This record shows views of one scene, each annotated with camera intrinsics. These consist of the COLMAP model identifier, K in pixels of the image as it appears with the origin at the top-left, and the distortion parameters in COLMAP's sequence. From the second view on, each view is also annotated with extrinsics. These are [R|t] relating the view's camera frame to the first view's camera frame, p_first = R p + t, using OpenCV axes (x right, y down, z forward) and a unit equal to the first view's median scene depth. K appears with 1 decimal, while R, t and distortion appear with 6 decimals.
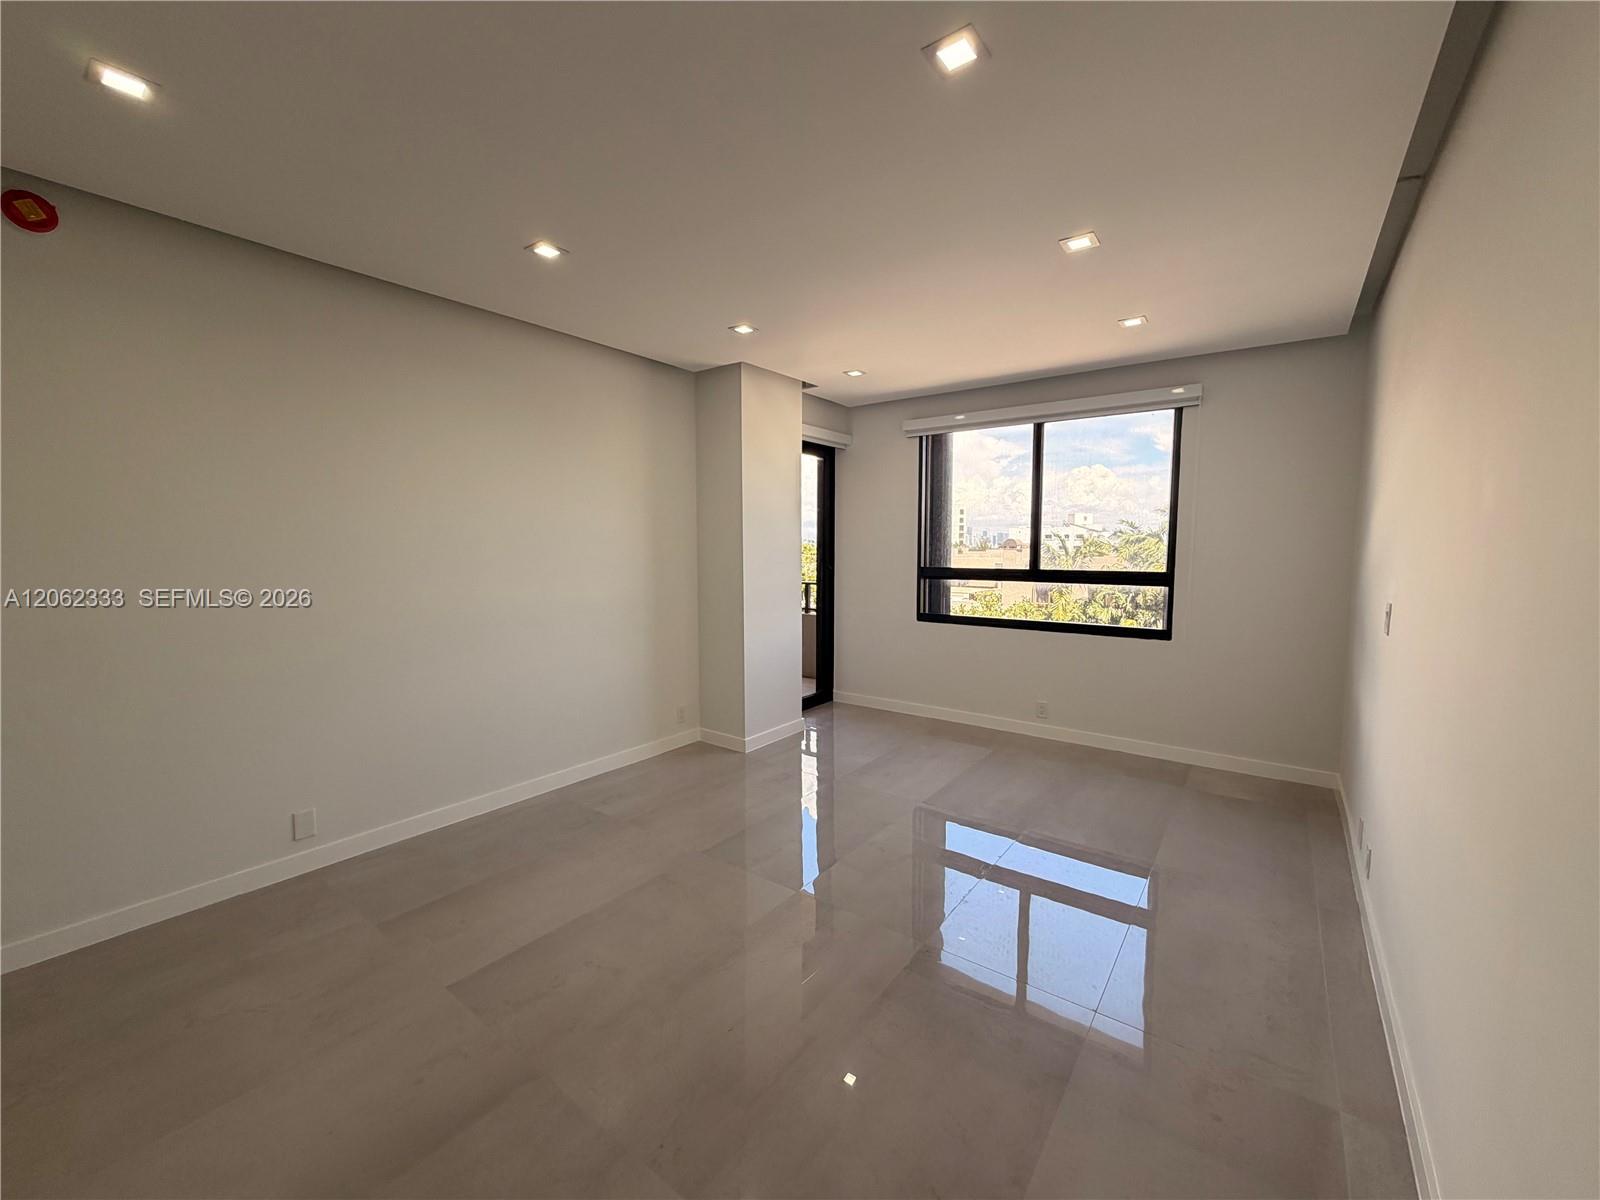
lens RADIAL K [[639.0, 0, 796.7], [0, 639.0, 601.5], [0, 0, 1]] dist [0.002136, 0.000293]
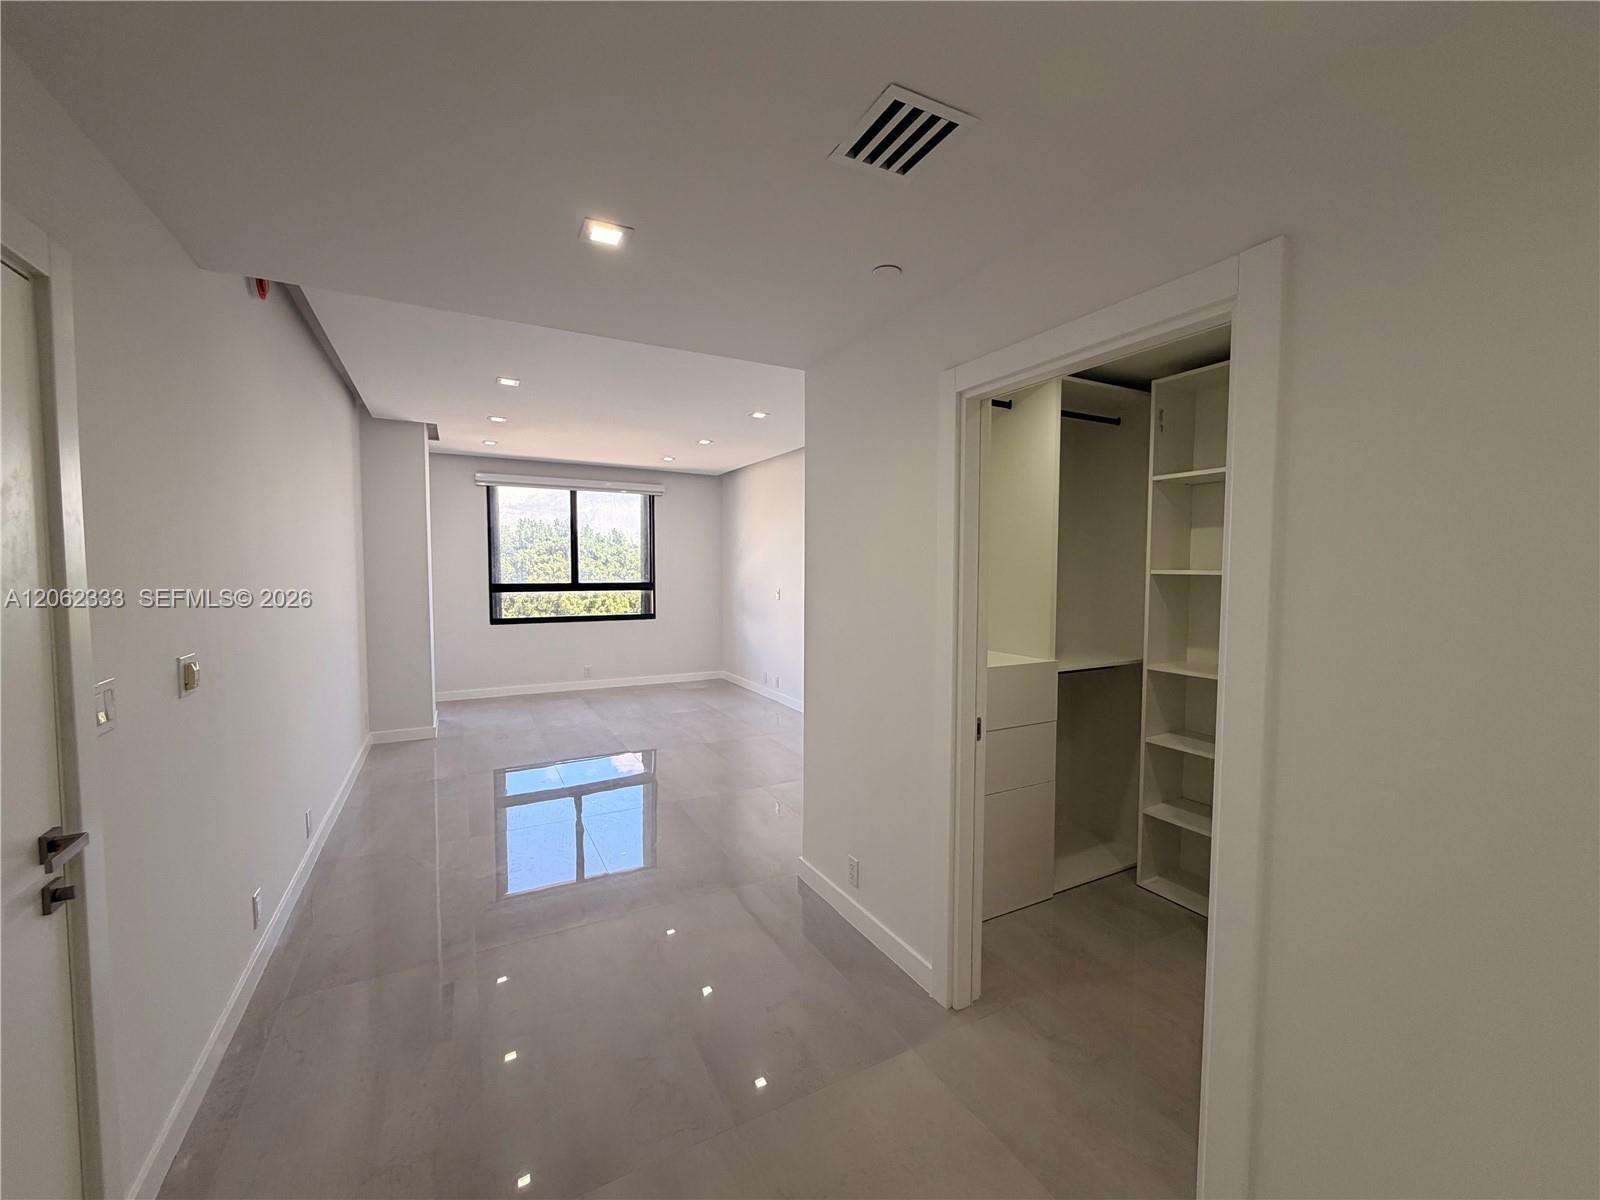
lens RADIAL K [[639.0, 0, 796.7], [0, 639.0, 601.5], [0, 0, 1]] dist [0.002136, 0.000293]
pose [[0.422948, -0.052144, 0.904652, -0.817795], [0.072886, 0.997066, 0.023395, -0.002510], [-0.903218, 0.056042, 0.425507, -0.151596]]
